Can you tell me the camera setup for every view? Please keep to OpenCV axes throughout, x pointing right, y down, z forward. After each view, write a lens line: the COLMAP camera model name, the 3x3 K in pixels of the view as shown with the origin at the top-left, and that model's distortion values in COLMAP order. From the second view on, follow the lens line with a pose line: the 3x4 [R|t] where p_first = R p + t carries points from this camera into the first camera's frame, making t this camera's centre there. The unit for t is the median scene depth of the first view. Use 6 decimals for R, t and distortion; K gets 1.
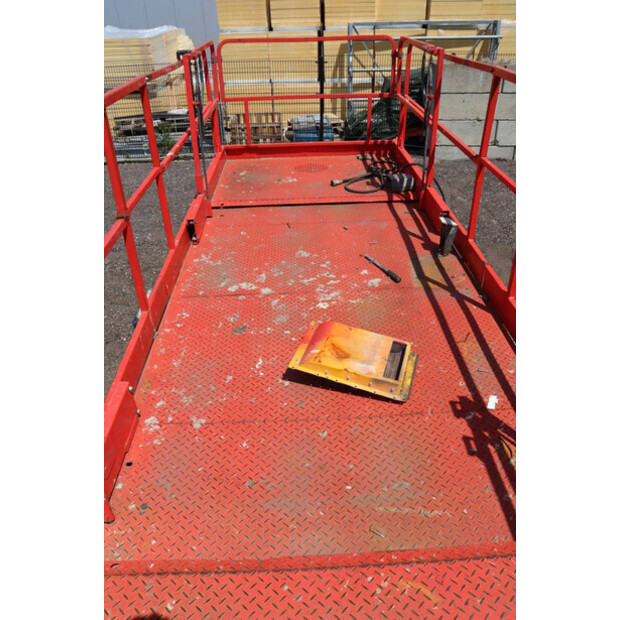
lens RADIAL K [[519.7, 0, 306.2], [0, 519.7, 324.6], [0, 0, 1]] dist [-0.128324, 0.072023]
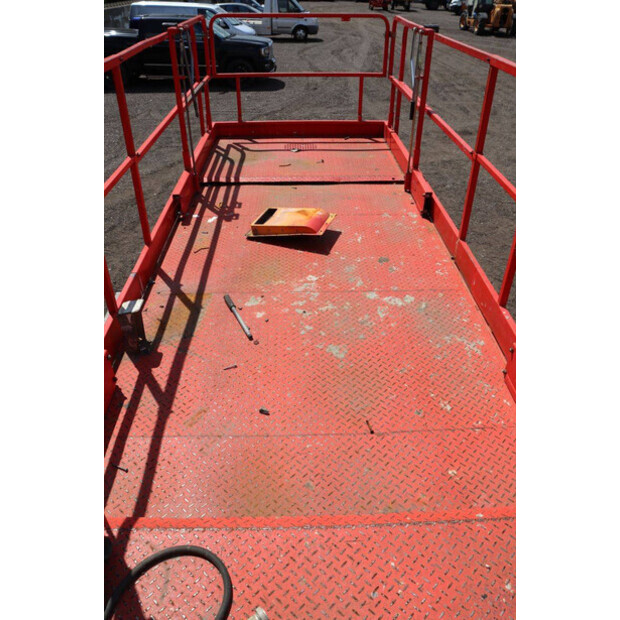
lens RADIAL K [[519.7, 0, 308.7], [0, 519.7, 313.4], [0, 0, 1]] dist [-0.128324, 0.072023]
pose [[-0.999838, 0.014365, 0.010875, 0.027371], [0.015536, 0.381719, 0.924148, -0.923004], [0.009124, 0.924167, -0.381880, 1.394741]]
